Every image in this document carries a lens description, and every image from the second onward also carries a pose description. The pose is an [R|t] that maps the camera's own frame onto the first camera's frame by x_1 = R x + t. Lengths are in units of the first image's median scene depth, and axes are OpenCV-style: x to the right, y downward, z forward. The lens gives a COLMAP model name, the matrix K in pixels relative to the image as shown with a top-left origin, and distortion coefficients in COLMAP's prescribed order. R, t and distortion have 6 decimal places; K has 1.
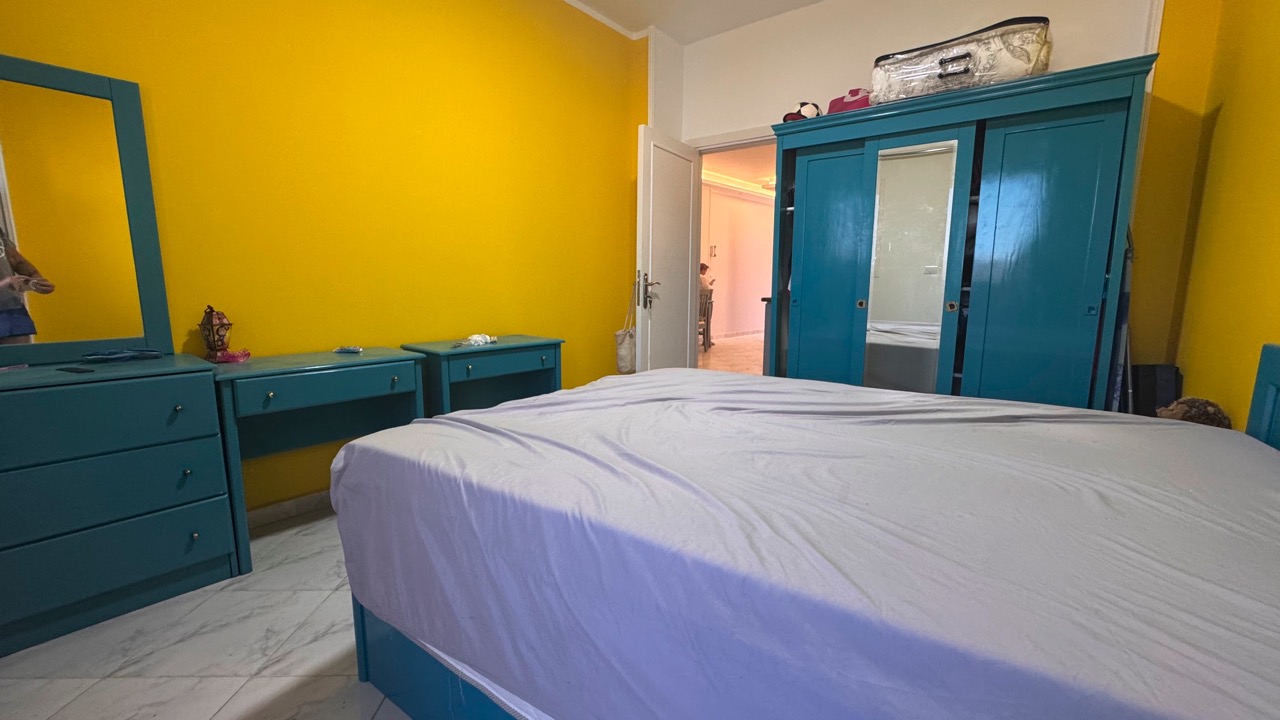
lens RADIAL K [[520.1, 0, 640.0], [0, 520.1, 360.0], [0, 0, 1]] dist [-0.001748, 0.000051]
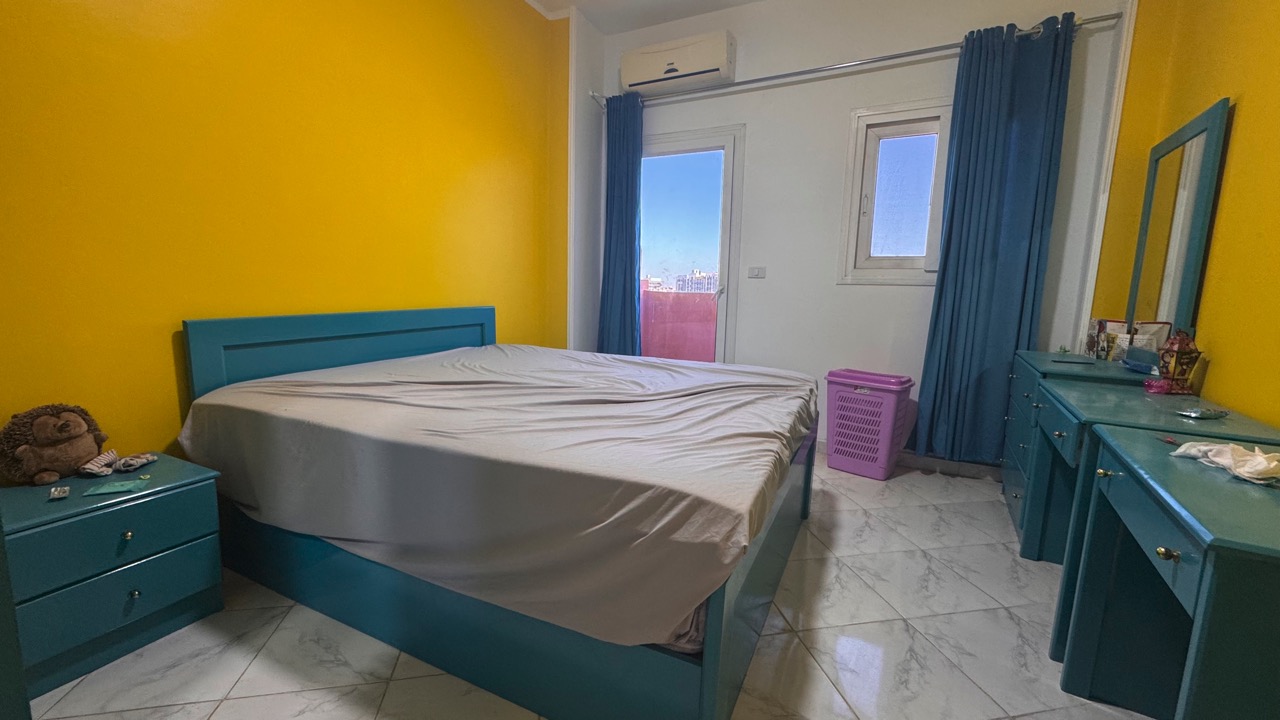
lens RADIAL K [[520.1, 0, 640.0], [0, 520.1, 360.0], [0, 0, 1]] dist [-0.001748, 0.000051]
pose [[-0.985563, -0.001511, -0.169302, 0.265152], [-0.050813, 0.956502, 0.287268, -0.294609], [0.161504, 0.291723, -0.942769, 1.916319]]
